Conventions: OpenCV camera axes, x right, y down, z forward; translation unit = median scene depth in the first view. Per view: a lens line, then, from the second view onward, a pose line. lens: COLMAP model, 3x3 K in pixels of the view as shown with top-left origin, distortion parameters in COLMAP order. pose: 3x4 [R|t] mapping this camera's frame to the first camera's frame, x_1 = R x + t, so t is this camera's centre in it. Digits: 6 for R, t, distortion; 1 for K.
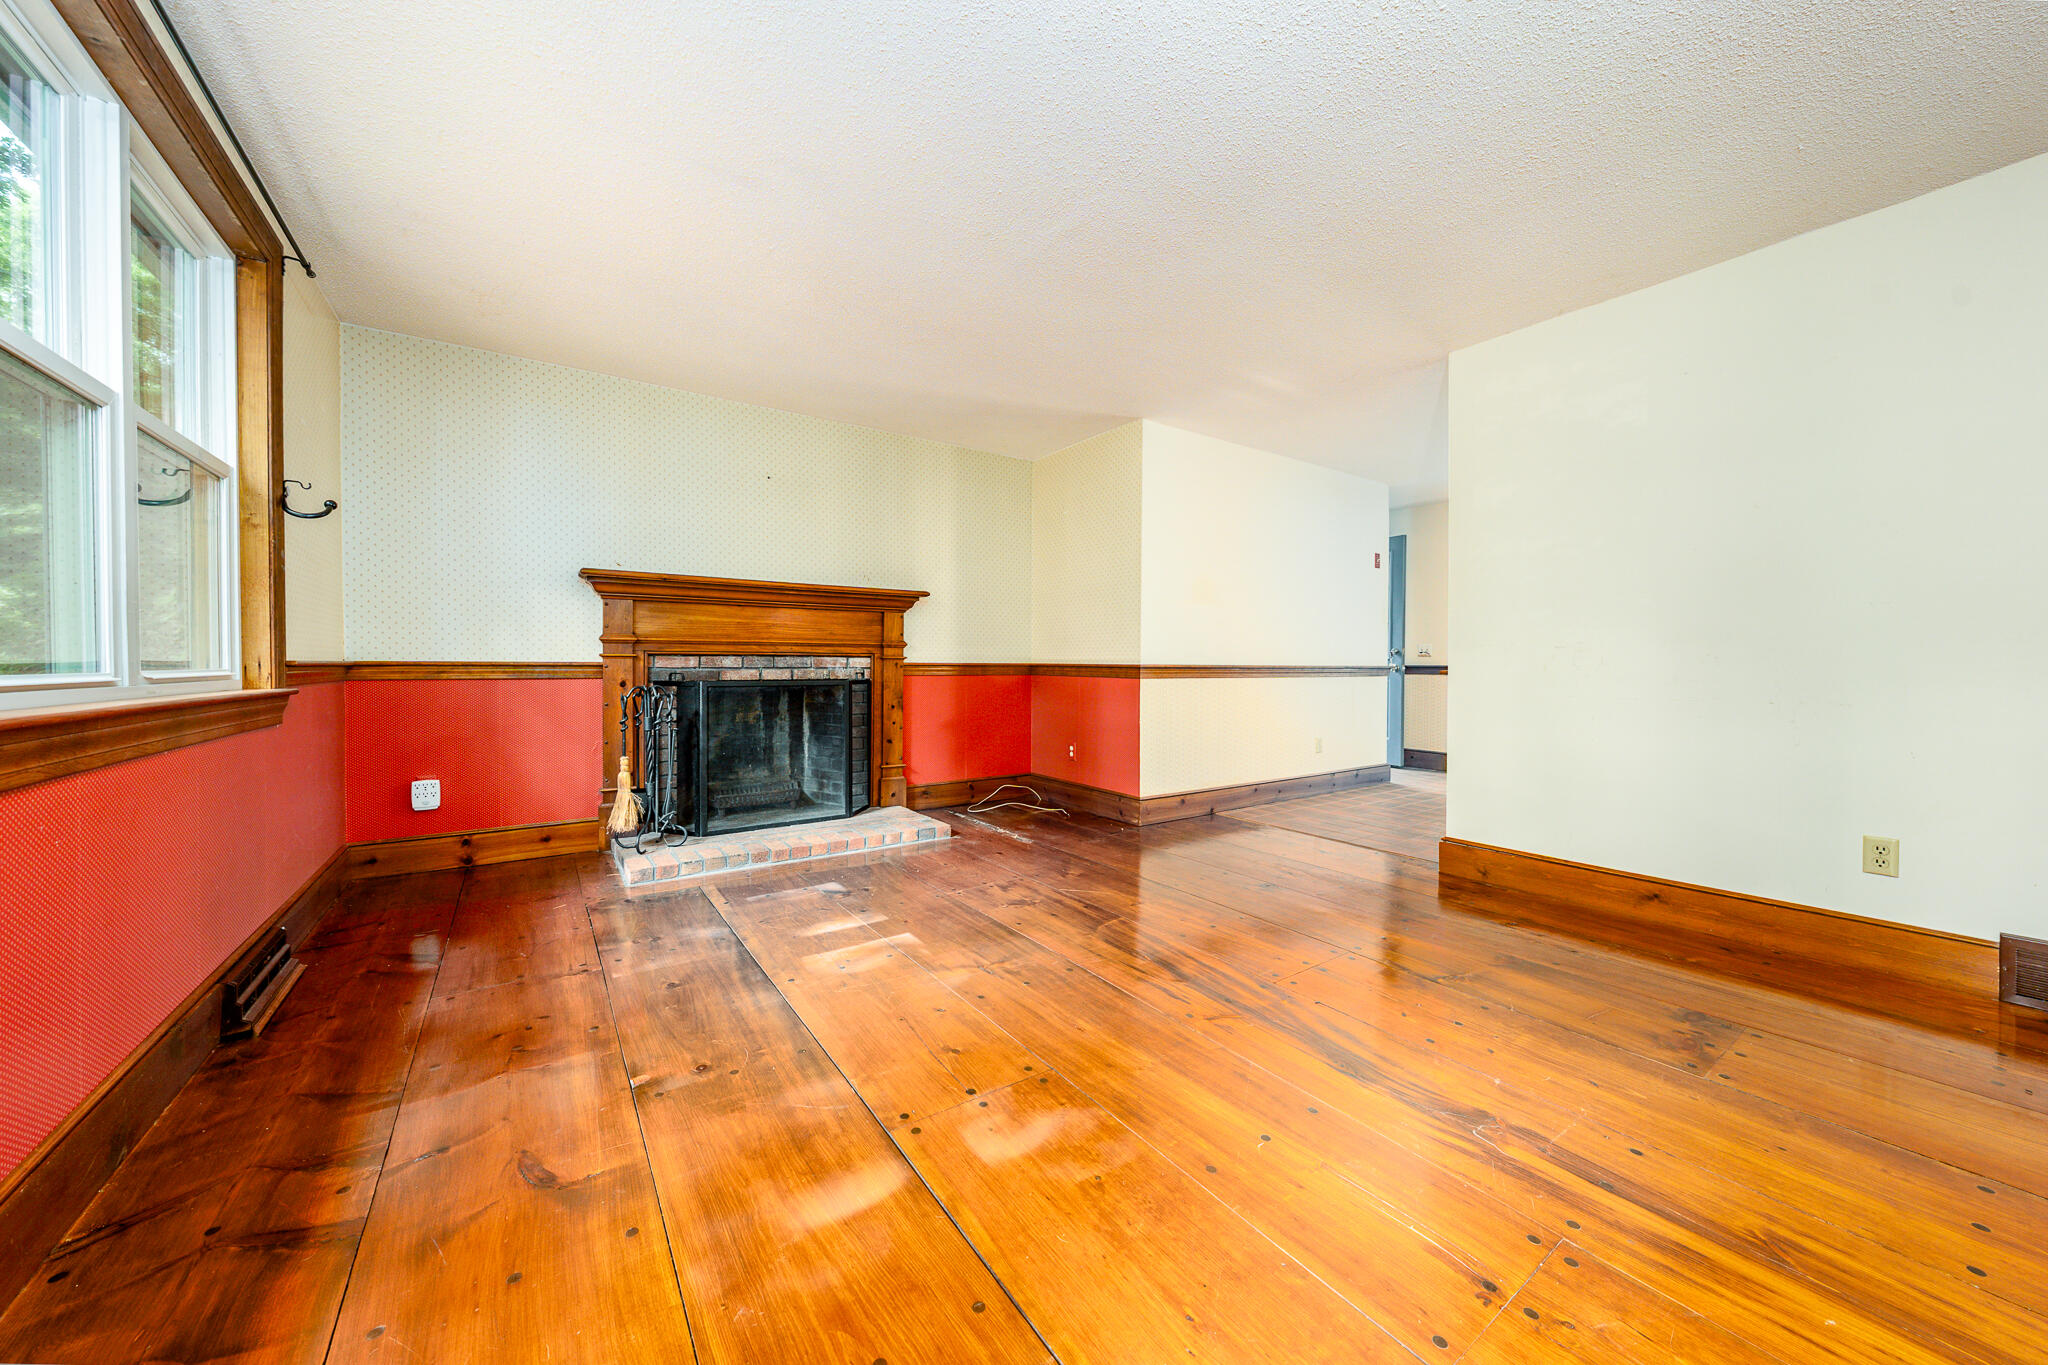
lens RADIAL K [[716.8, 0, 1024.0], [0, 716.8, 682.5], [0, 0, 1]] dist [-0.001261, -0.000001]
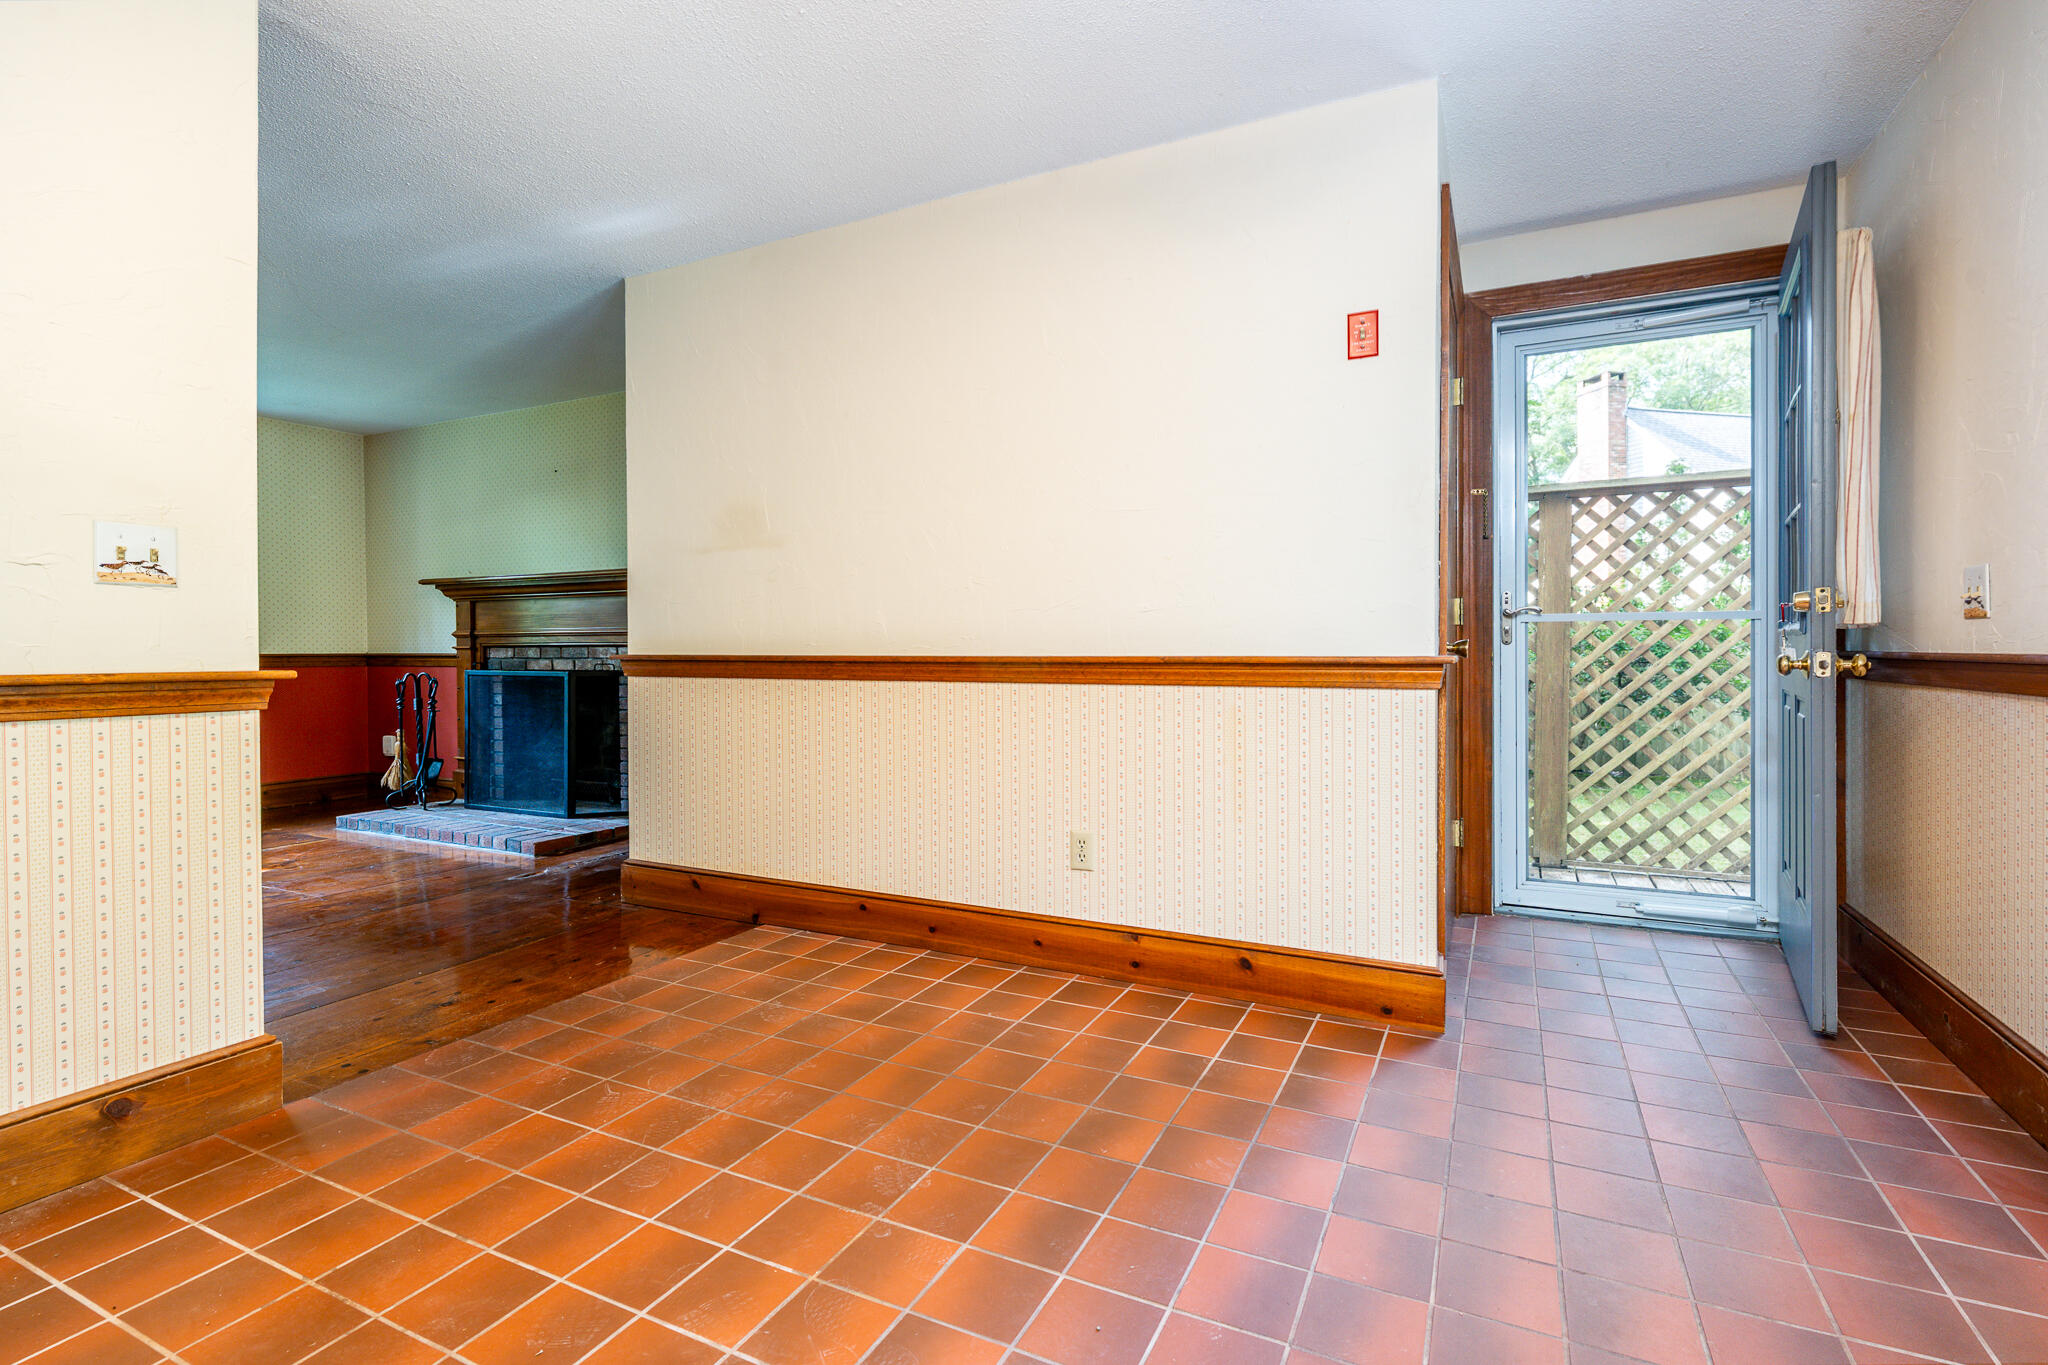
lens RADIAL K [[991.4, 0, 959.5], [0, 991.4, 655.3], [0, 0, 1]] dist [-0.001174, -0.000170]
pose [[0.447577, 0.001247, -0.894244, 1.308540], [-0.018460, 0.999799, -0.007846, -0.028151], [0.894055, 0.020020, 0.447510, 1.013048]]
